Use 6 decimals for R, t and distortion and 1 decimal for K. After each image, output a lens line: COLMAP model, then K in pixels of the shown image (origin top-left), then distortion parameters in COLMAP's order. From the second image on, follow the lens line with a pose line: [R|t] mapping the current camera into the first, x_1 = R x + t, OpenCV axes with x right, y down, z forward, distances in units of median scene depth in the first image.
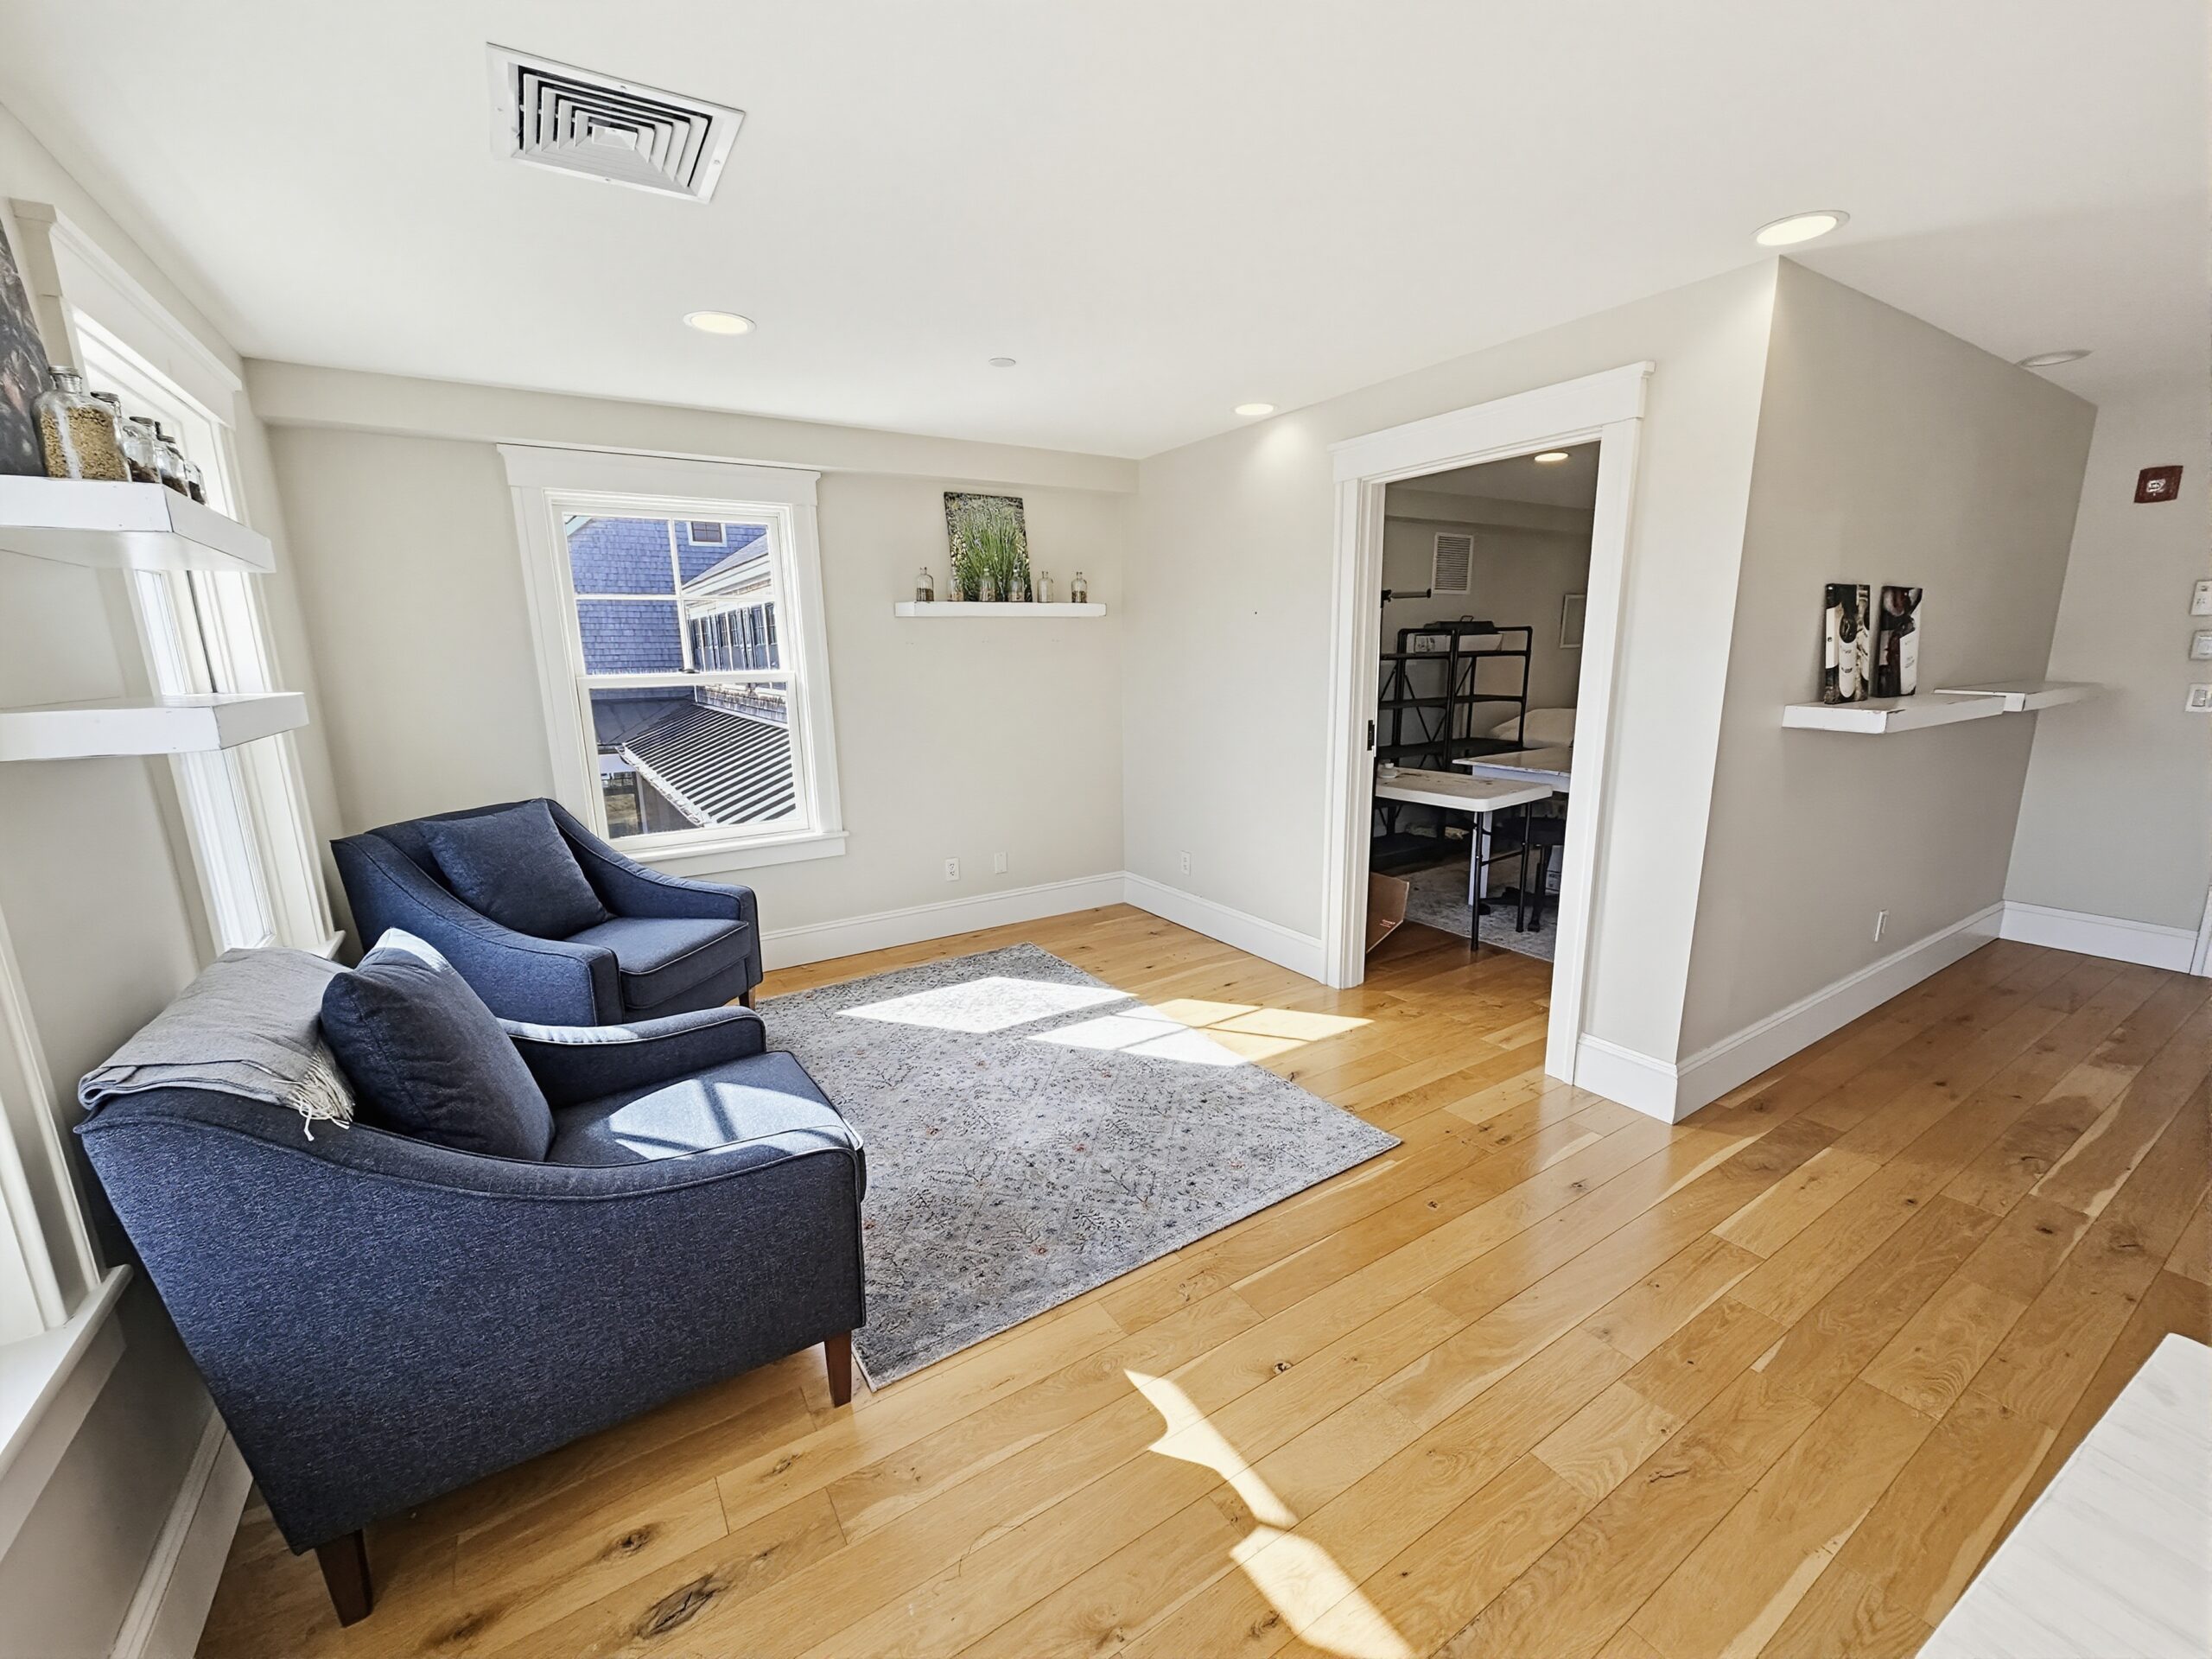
lens RADIAL K [[901.3, 0, 1104.4], [0, 901.3, 840.2], [0, 0, 1]] dist [-0.001200, -0.000584]
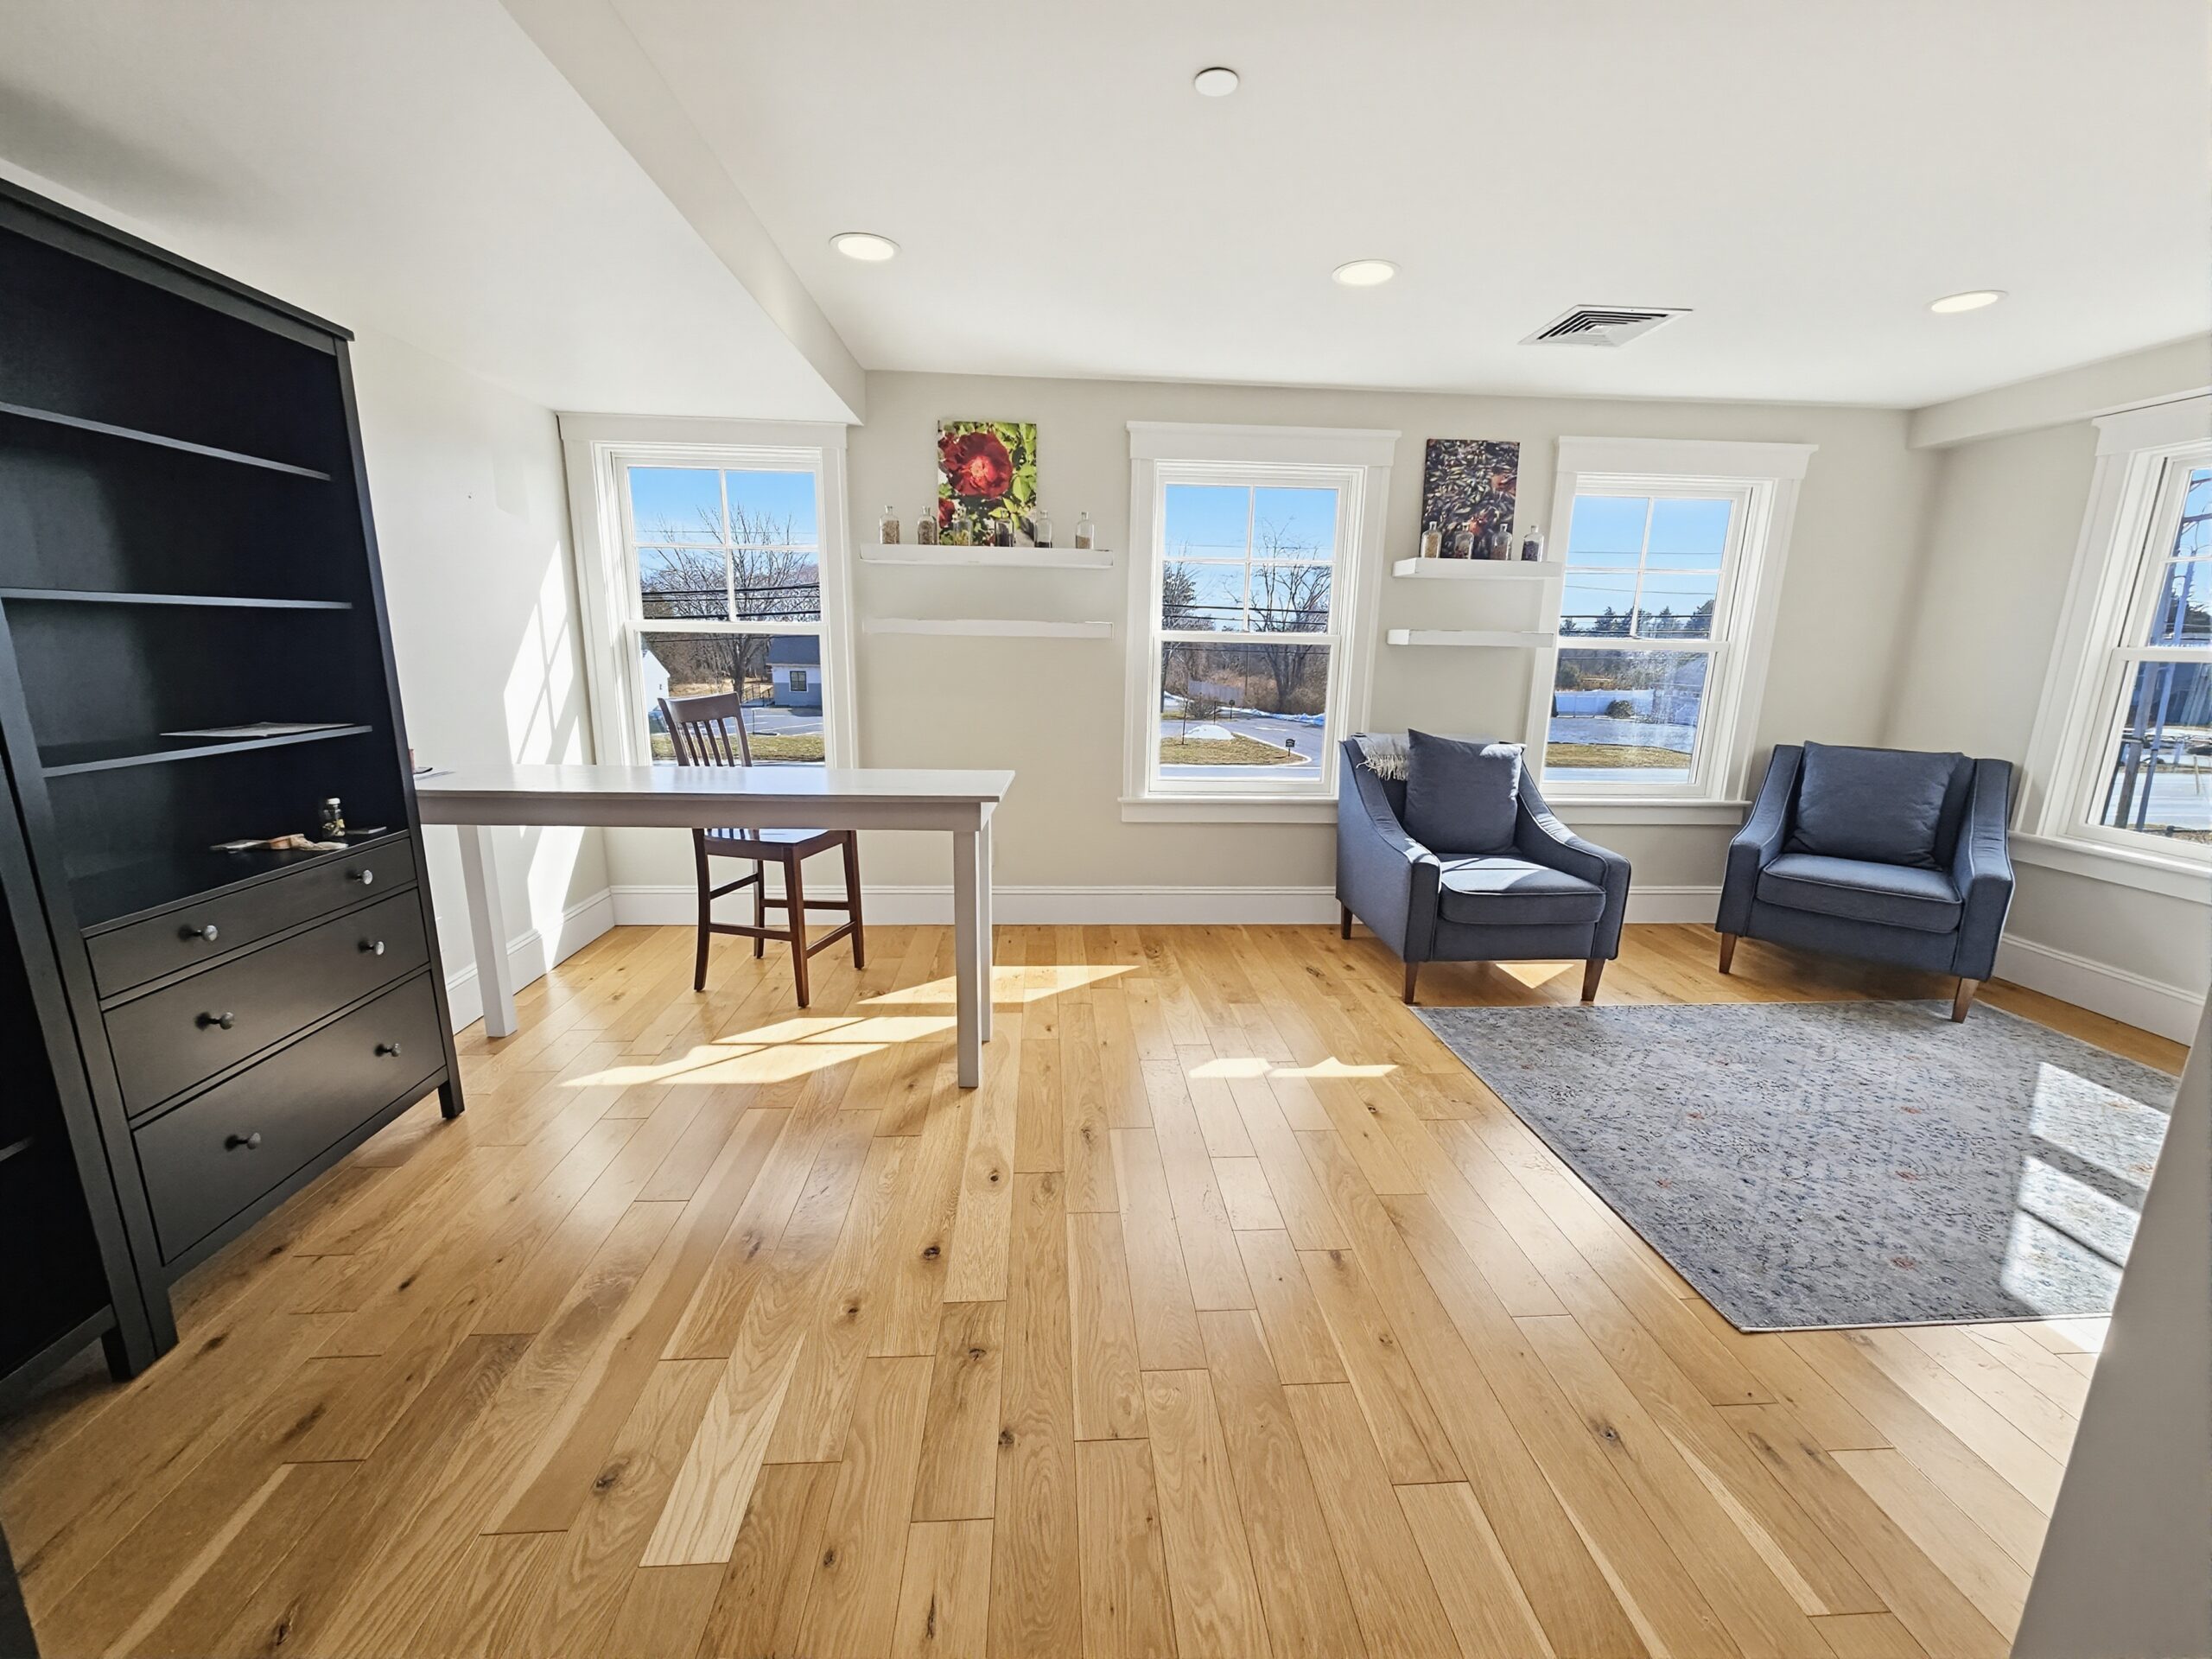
lens RADIAL K [[901.3, 0, 1104.4], [0, 901.3, 840.2], [0, 0, 1]] dist [-0.001200, -0.000584]
pose [[-0.478934, 0.201360, -0.854445, 0.782529], [-0.192079, 0.925715, 0.325820, -0.098936], [0.856579, 0.320167, -0.404679, 0.549702]]
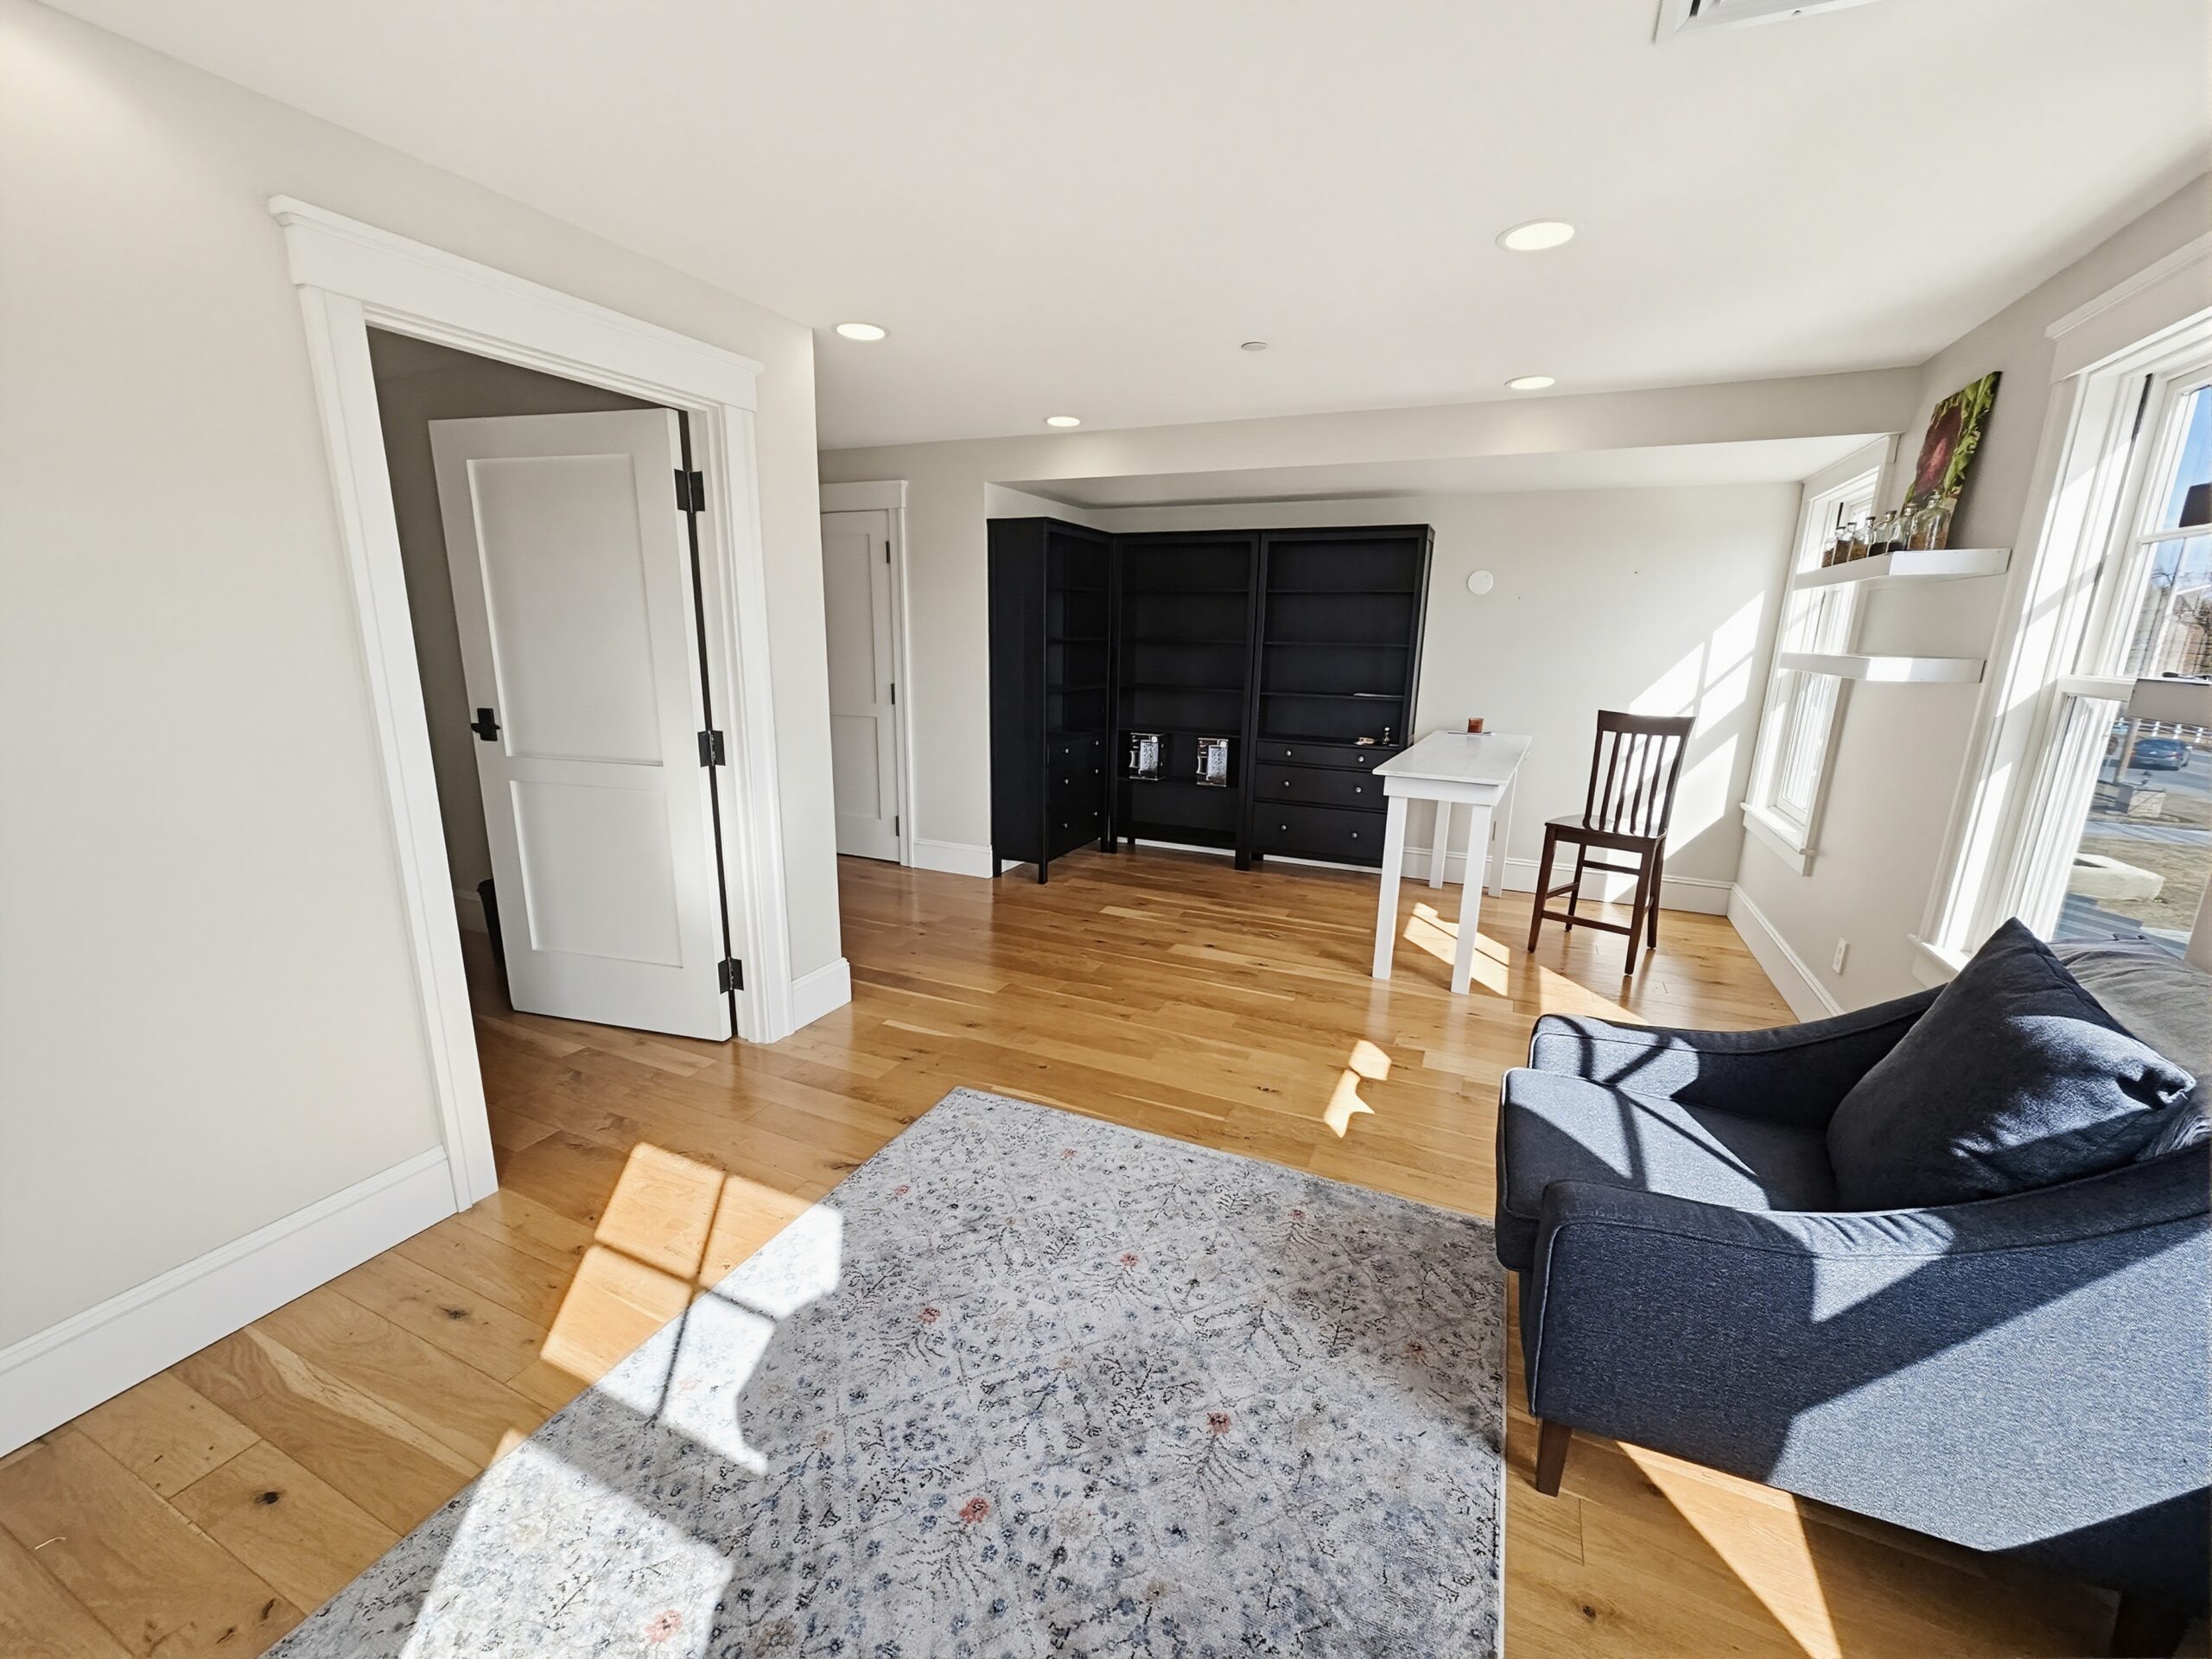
lens RADIAL K [[901.3, 0, 1104.4], [0, 901.3, 840.2], [0, 0, 1]] dist [-0.001200, -0.000584]
pose [[-0.546729, -0.185872, 0.816418, -0.435231], [0.166326, 0.931510, 0.323458, -0.192439], [-0.820623, 0.312636, -0.478368, 0.941695]]
